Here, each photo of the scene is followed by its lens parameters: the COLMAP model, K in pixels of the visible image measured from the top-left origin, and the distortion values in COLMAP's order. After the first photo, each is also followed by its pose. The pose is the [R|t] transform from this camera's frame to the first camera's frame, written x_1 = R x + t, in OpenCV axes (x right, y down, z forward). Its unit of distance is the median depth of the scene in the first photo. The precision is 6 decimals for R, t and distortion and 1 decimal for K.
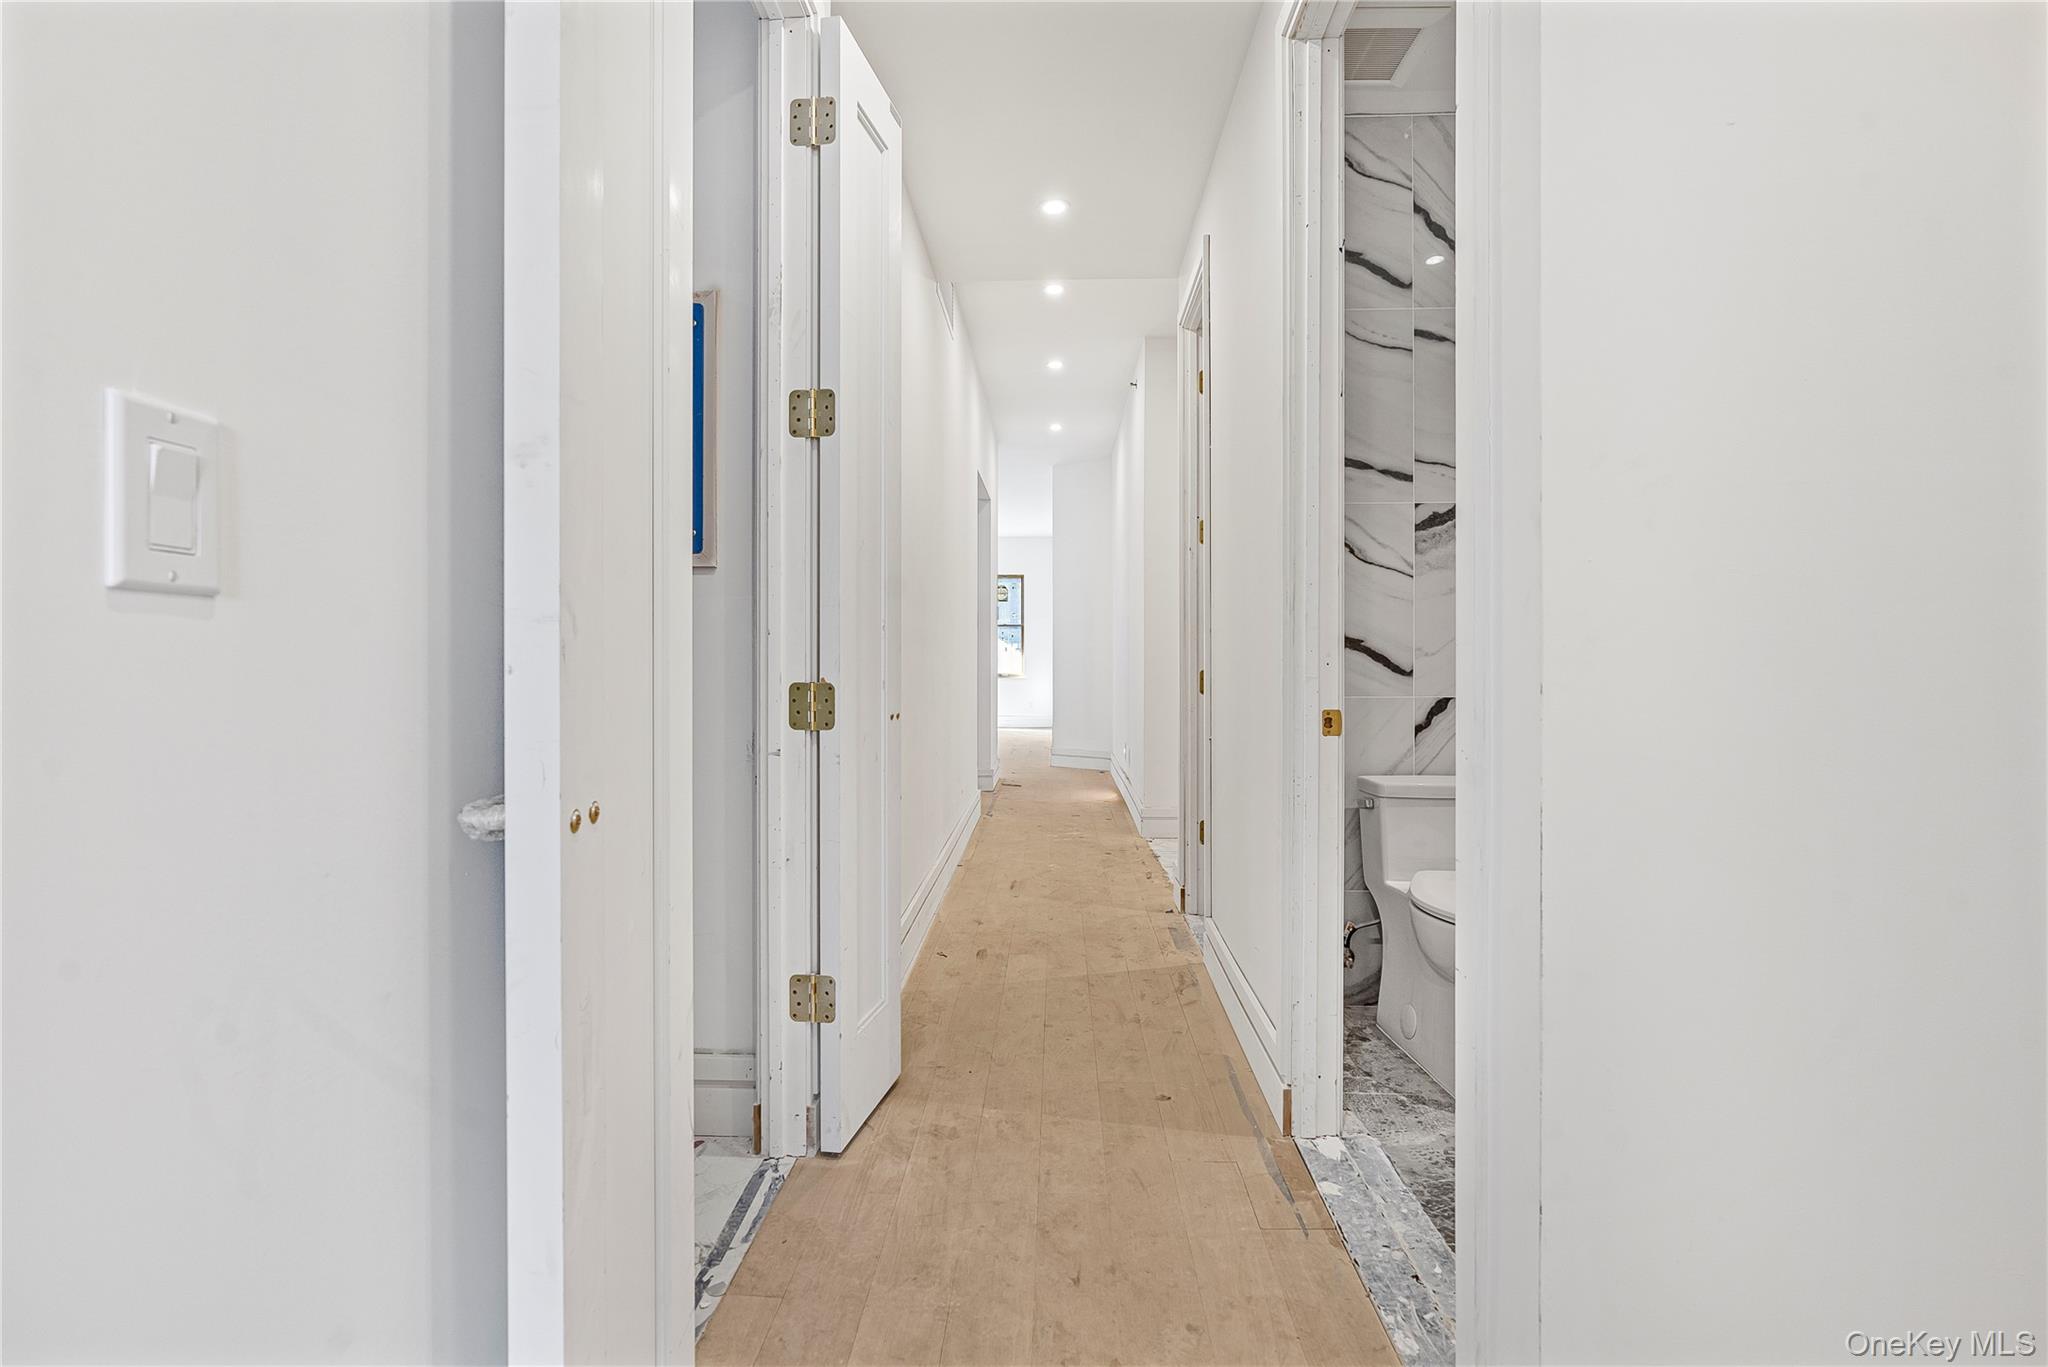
lens RADIAL K [[934.4, 0, 1017.3], [0, 934.4, 663.0], [0, 0, 1]] dist [-0.005704, 0.000755]
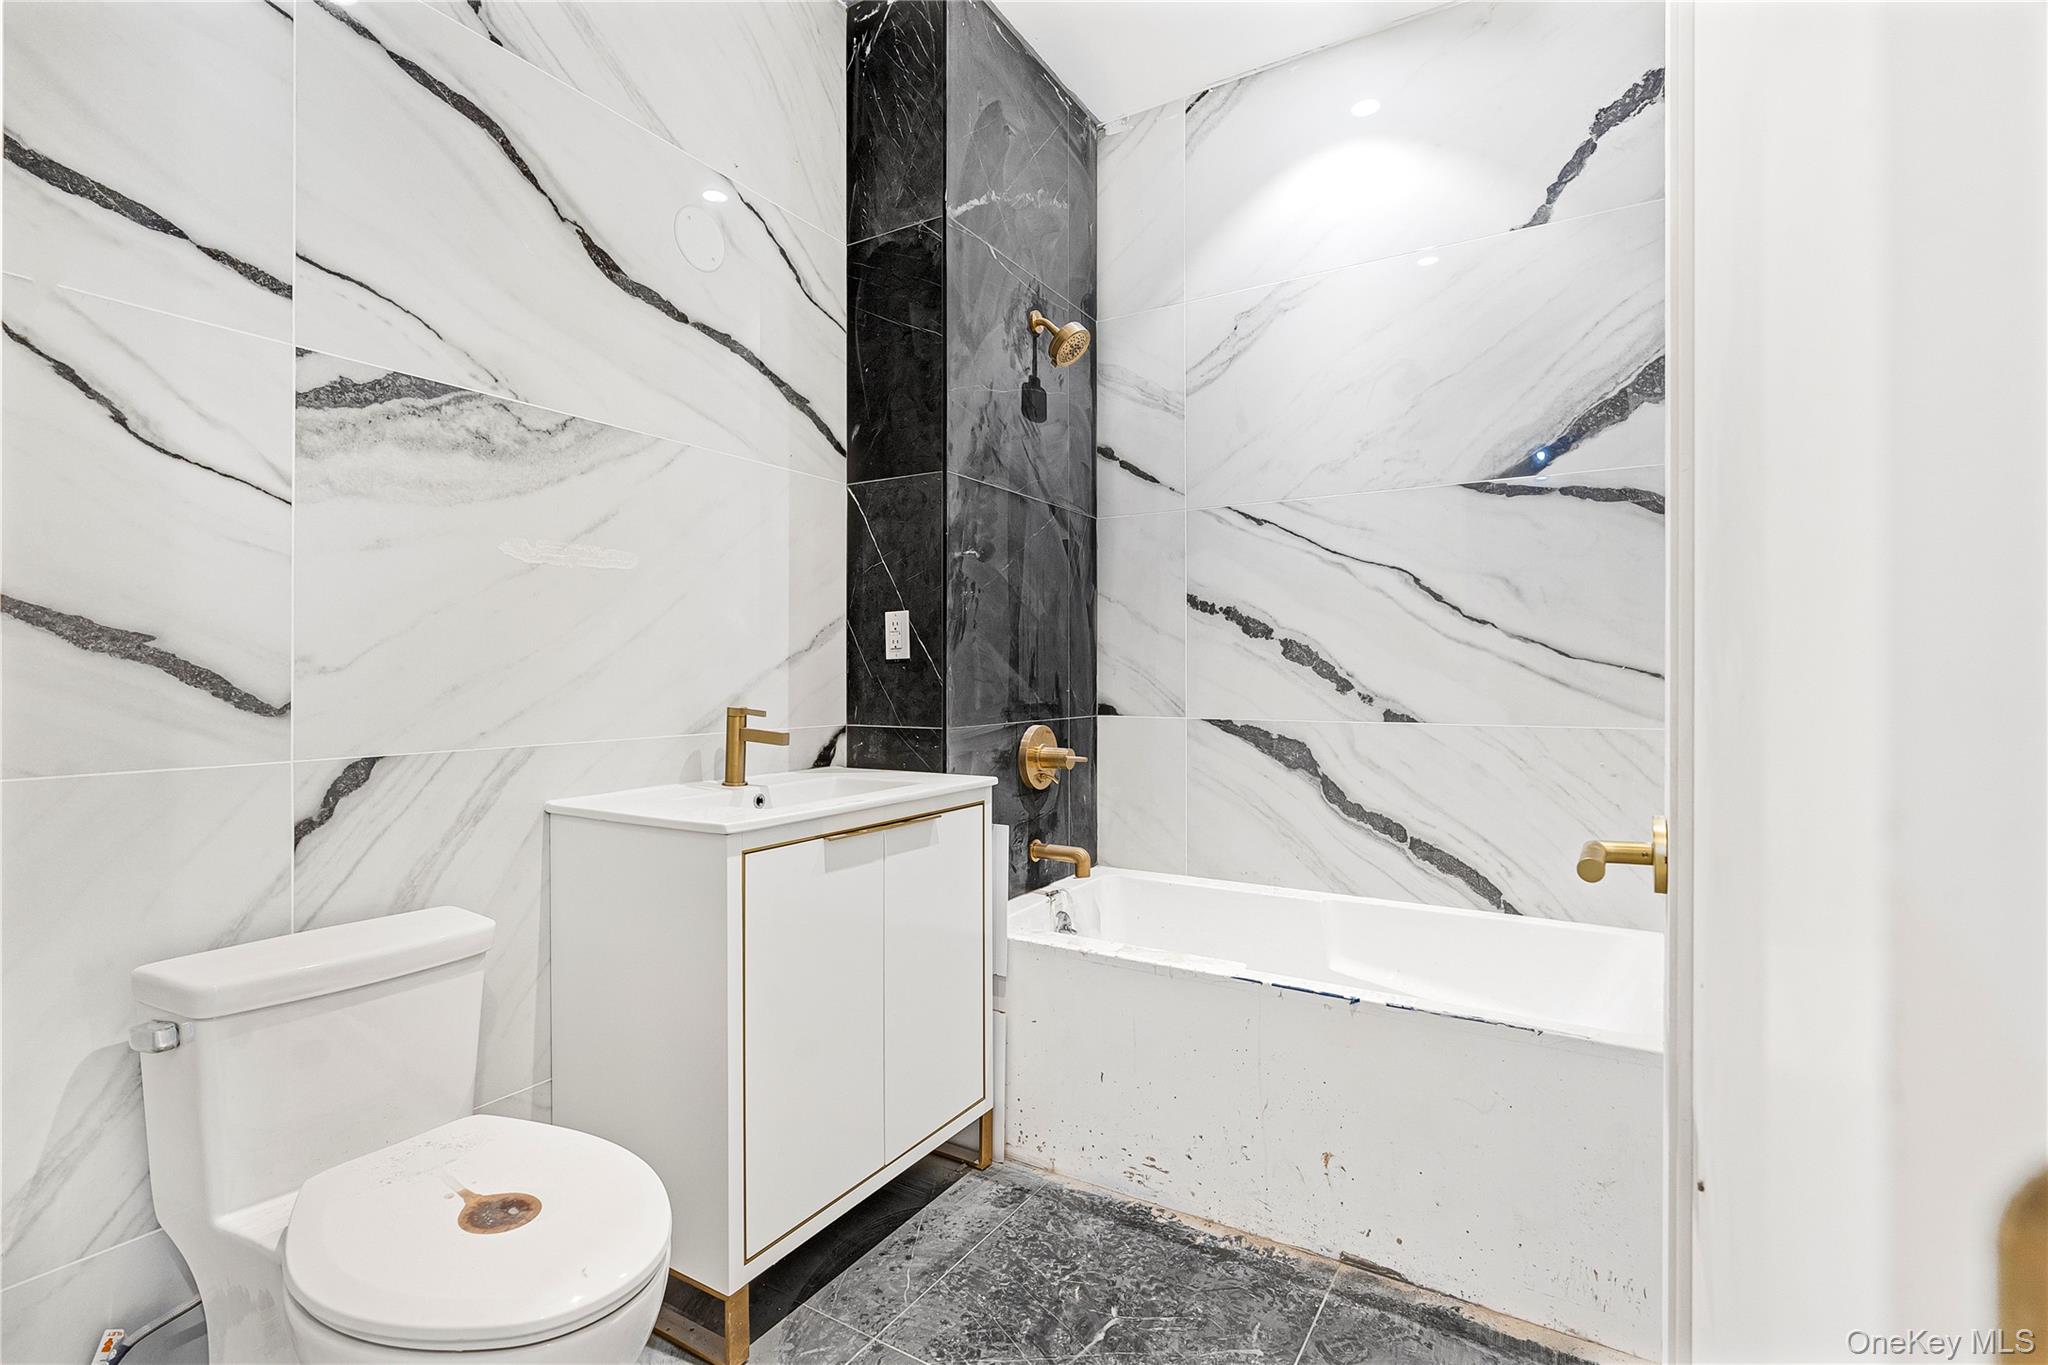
lens RADIAL K [[934.4, 0, 1017.3], [0, 934.4, 662.0], [0, 0, 1]] dist [-0.005704, 0.000755]
pose [[0.482046, 0.012961, 0.876050, 0.192766], [0.015553, 0.999606, -0.023347, 0.003571], [-0.876008, 0.024880, 0.481654, 0.461102]]
